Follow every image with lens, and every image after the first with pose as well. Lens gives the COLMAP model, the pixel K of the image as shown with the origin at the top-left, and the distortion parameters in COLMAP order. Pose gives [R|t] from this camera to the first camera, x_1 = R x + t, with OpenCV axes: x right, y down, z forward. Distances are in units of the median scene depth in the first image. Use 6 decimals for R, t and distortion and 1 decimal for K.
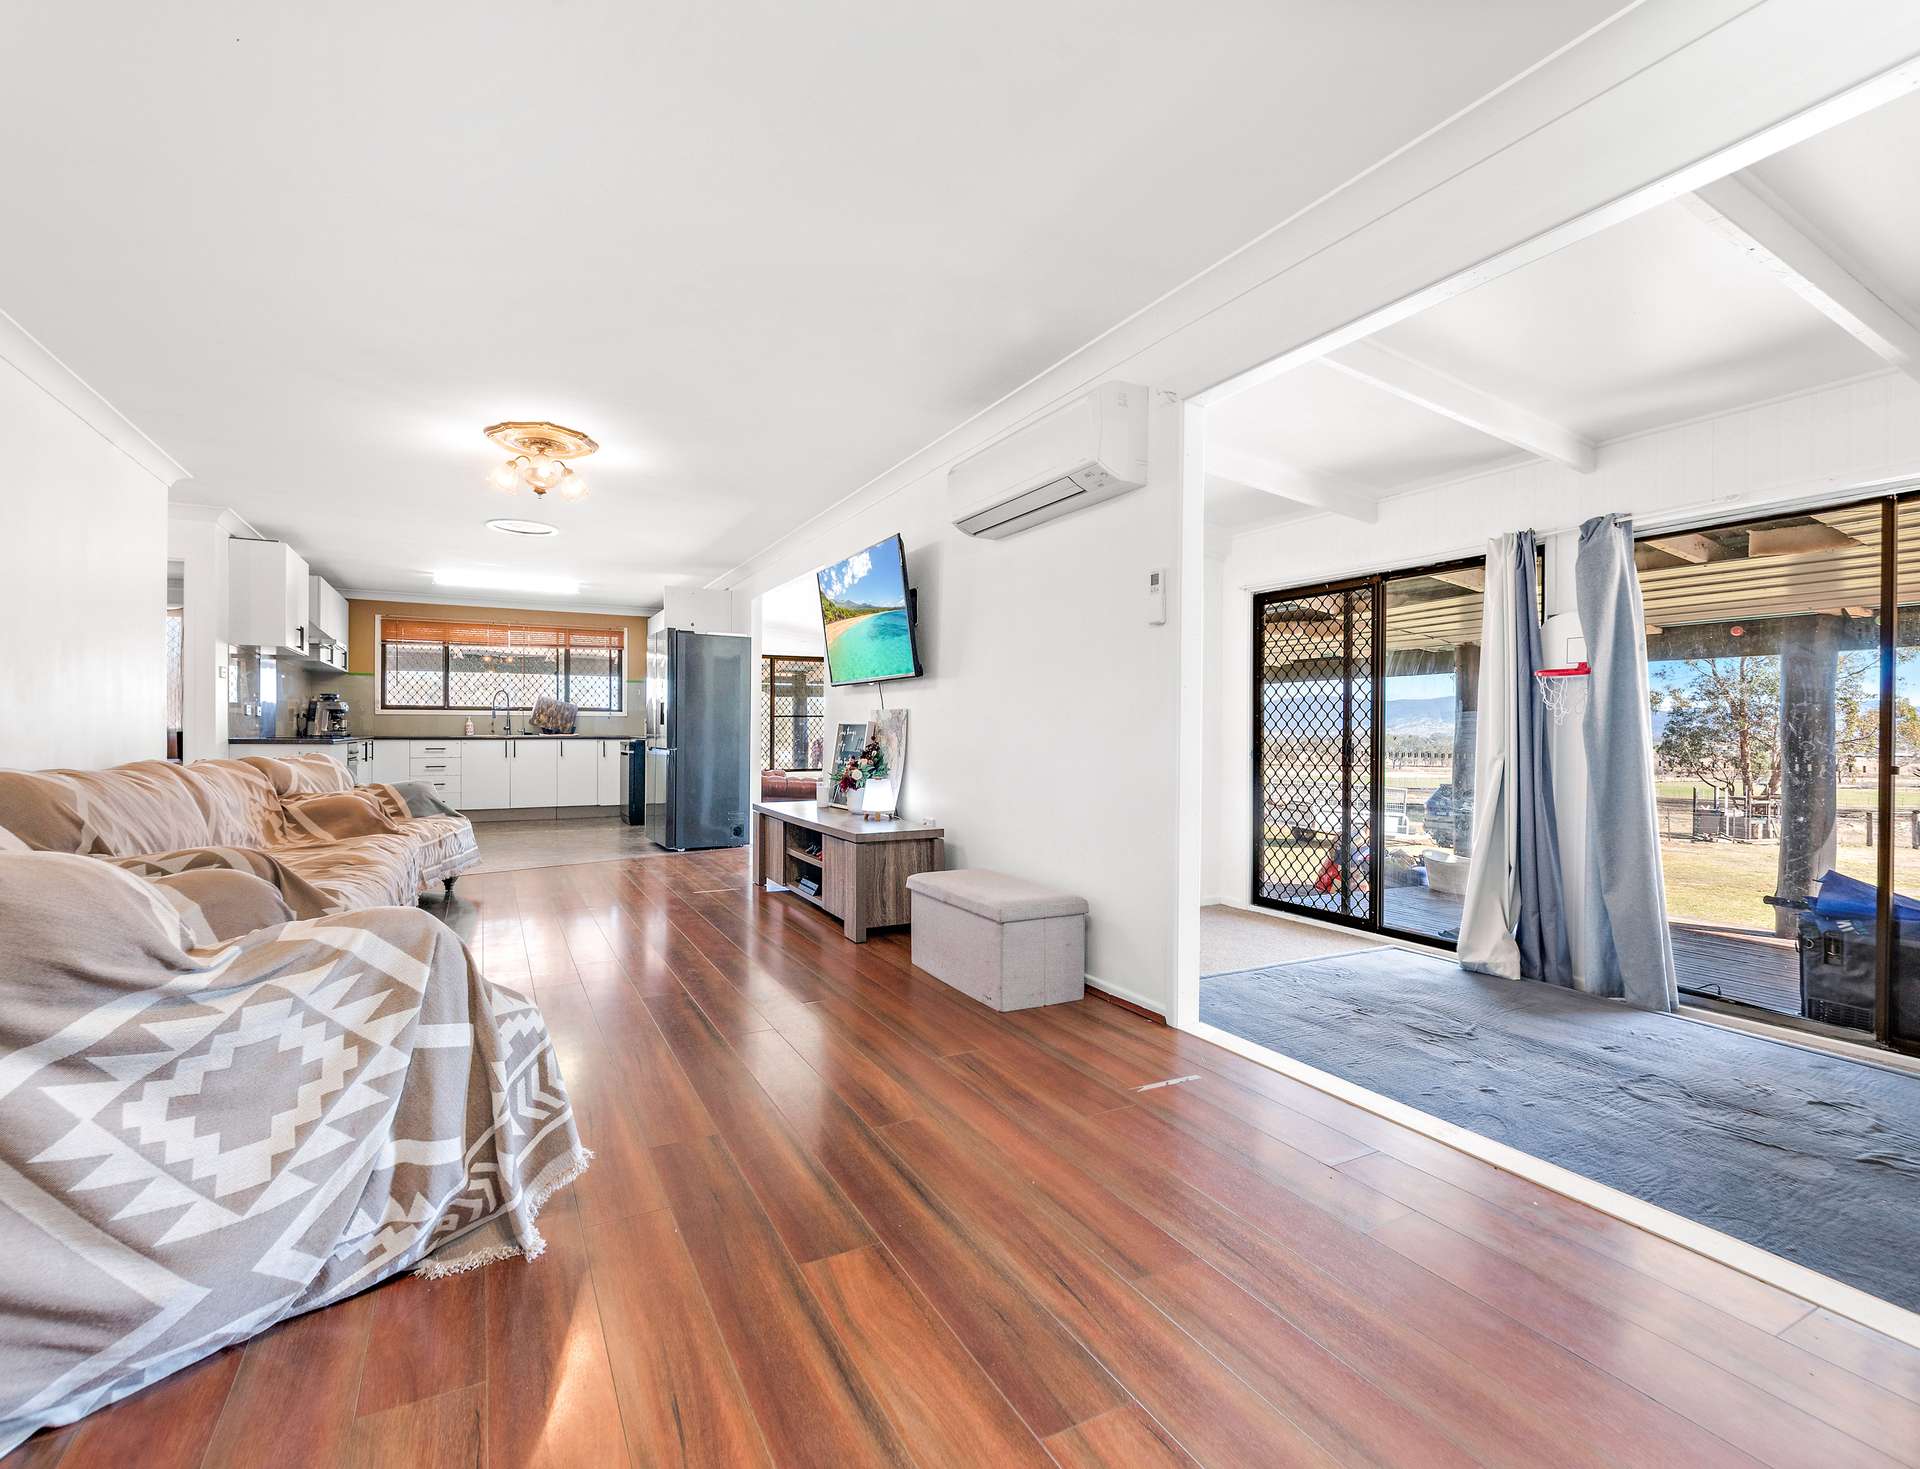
lens RADIAL K [[893.0, 0, 963.3], [0, 893.0, 736.8], [0, 0, 1]] dist [-0.005046, -0.000556]
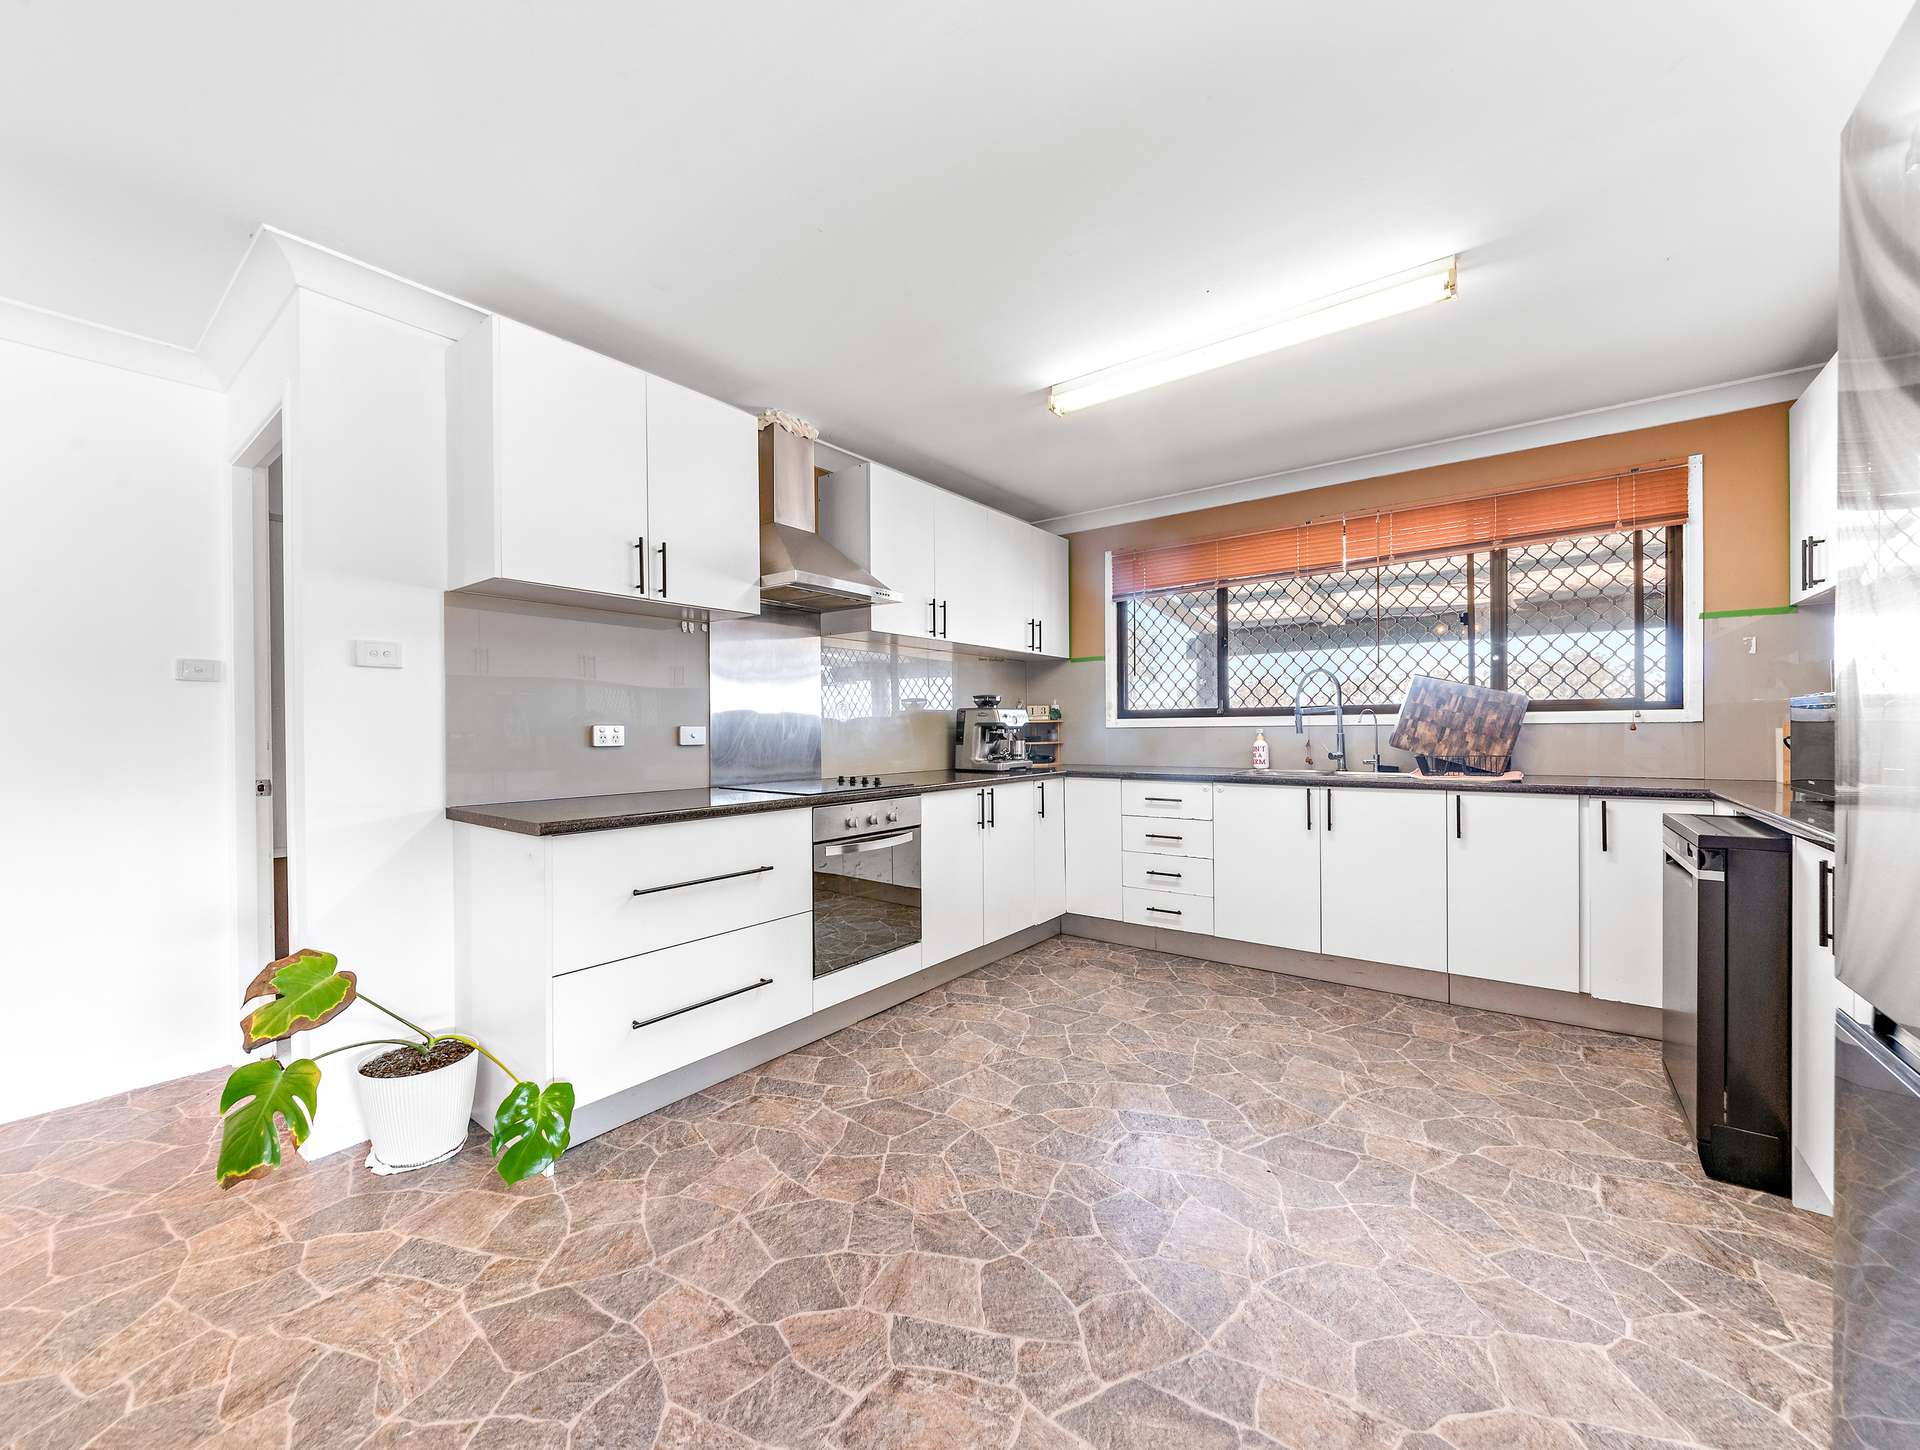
lens RADIAL K [[744.2, 0, 947.9], [0, 744.2, 734.3], [0, 0, 1]] dist [0.001154, -0.000751]
pose [[0.385789, 0.000700, -0.922587, -0.449741], [0.002819, 0.999994, 0.001937, -0.038305], [0.922583, -0.003348, 0.385785, 1.238824]]
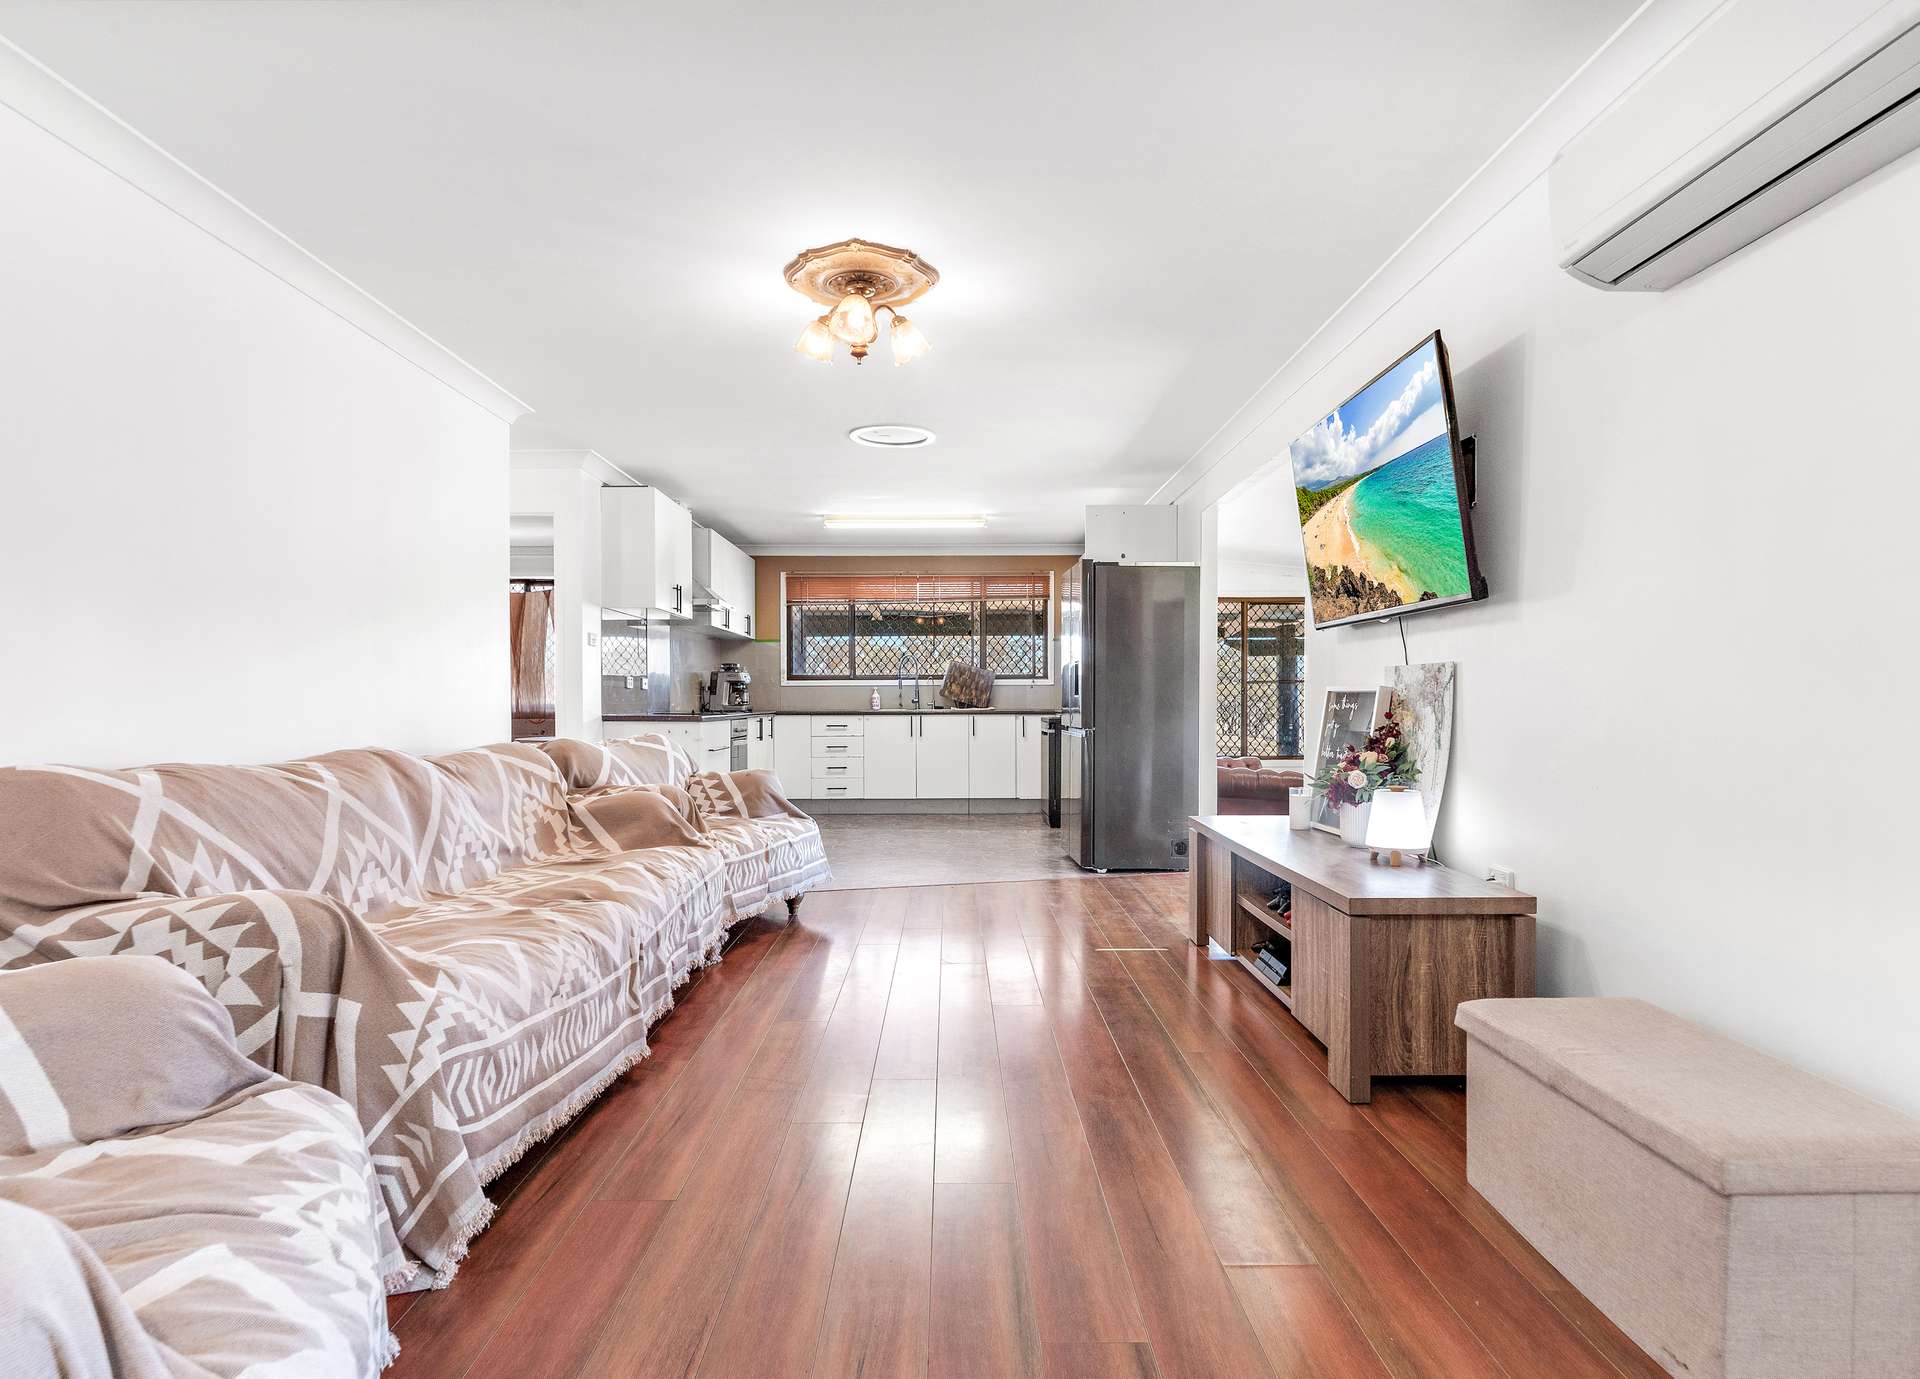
lens RADIAL K [[1064.0, 0, 950.0], [0, 1064.0, 717.9], [0, 0, 1]] dist [-0.018391, -0.000081]
pose [[0.877585, 0.001757, -0.479418, -0.022513], [0.002221, 0.999968, 0.007731, -0.002953], [0.479416, -0.007849, 0.877552, 0.276436]]
